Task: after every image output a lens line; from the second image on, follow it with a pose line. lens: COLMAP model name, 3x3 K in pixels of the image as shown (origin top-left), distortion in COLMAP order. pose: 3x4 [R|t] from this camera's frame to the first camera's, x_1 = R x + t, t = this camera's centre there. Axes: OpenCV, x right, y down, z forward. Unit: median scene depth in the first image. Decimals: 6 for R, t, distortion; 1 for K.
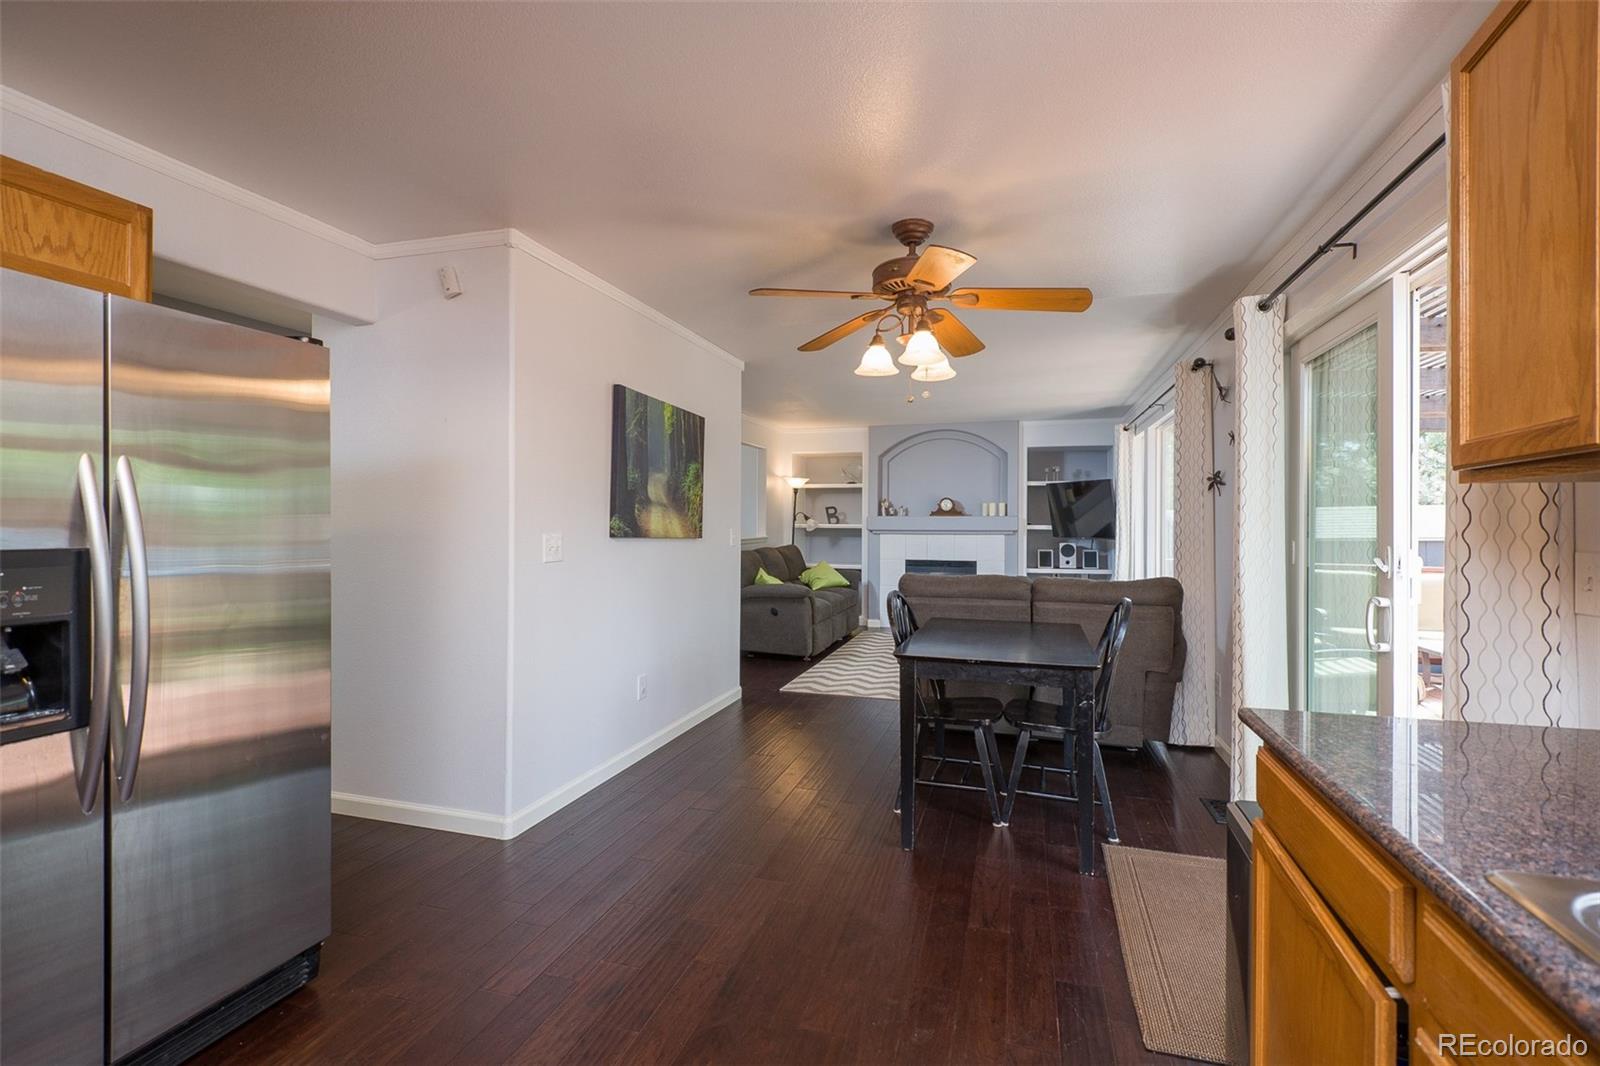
lens RADIAL K [[727.2, 0, 800.0], [0, 727.2, 533.0], [0, 0, 1]] dist [0.002080, -0.000197]
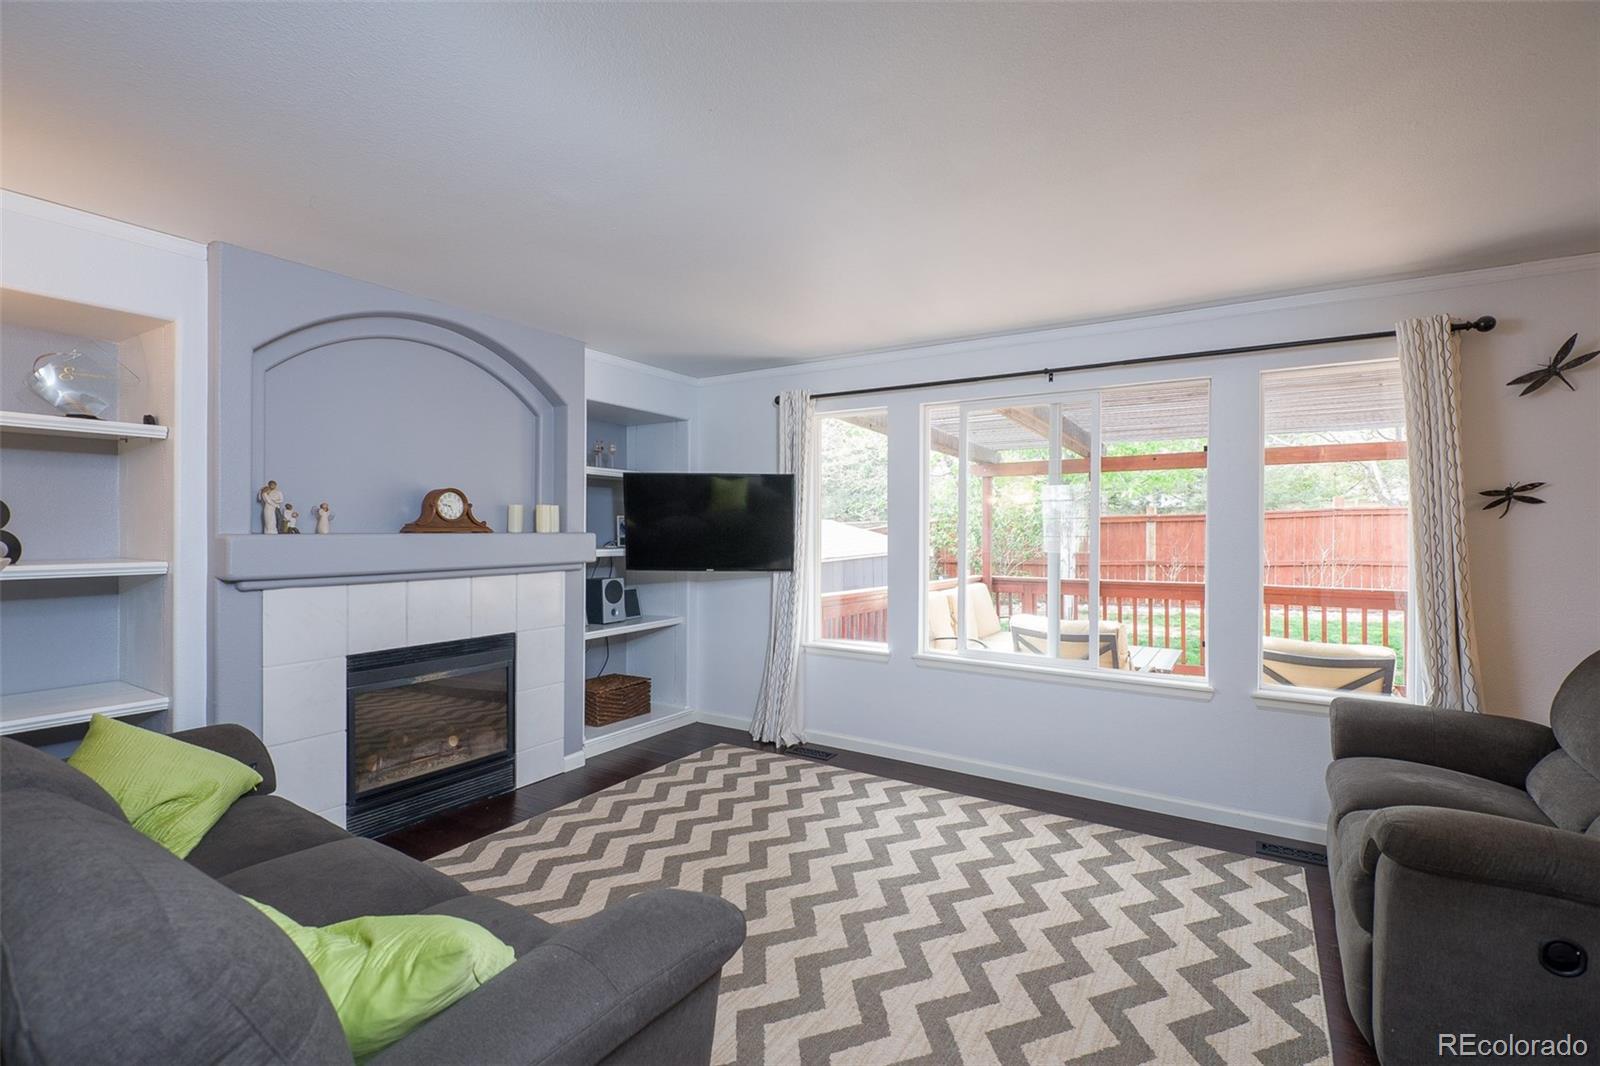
lens RADIAL K [[727.2, 0, 800.0], [0, 727.2, 533.0], [0, 0, 1]] dist [0.002080, -0.000197]
pose [[0.265538, -0.008921, 0.964059, -0.142637], [0.005626, 0.999954, 0.007704, -0.025413], [-0.964084, 0.003379, 0.265577, 0.694606]]
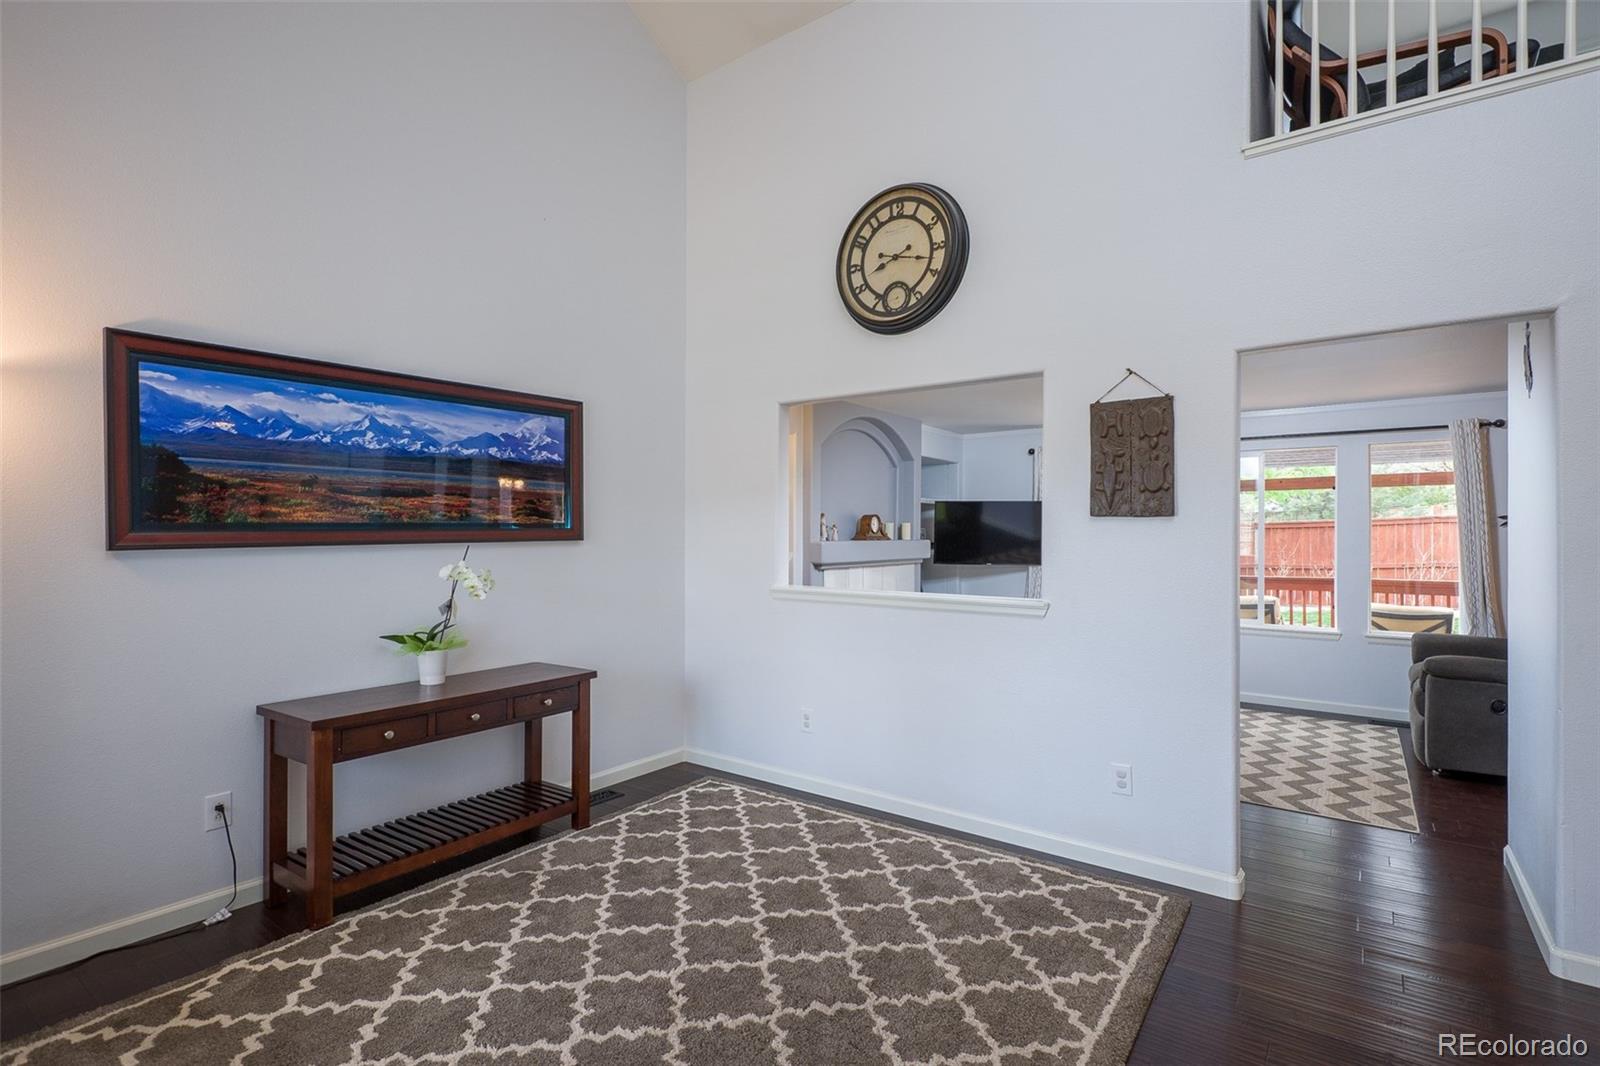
lens RADIAL K [[783.7, 0, 800.0], [0, 783.7, 533.0], [0, 0, 1]] dist [-0.000129, 0.000170]
pose [[0.319072, -0.002360, 0.947728, -0.533699], [0.007682, 0.999970, -0.000097, -0.030746], [-0.947699, 0.007312, 0.319081, 0.821559]]
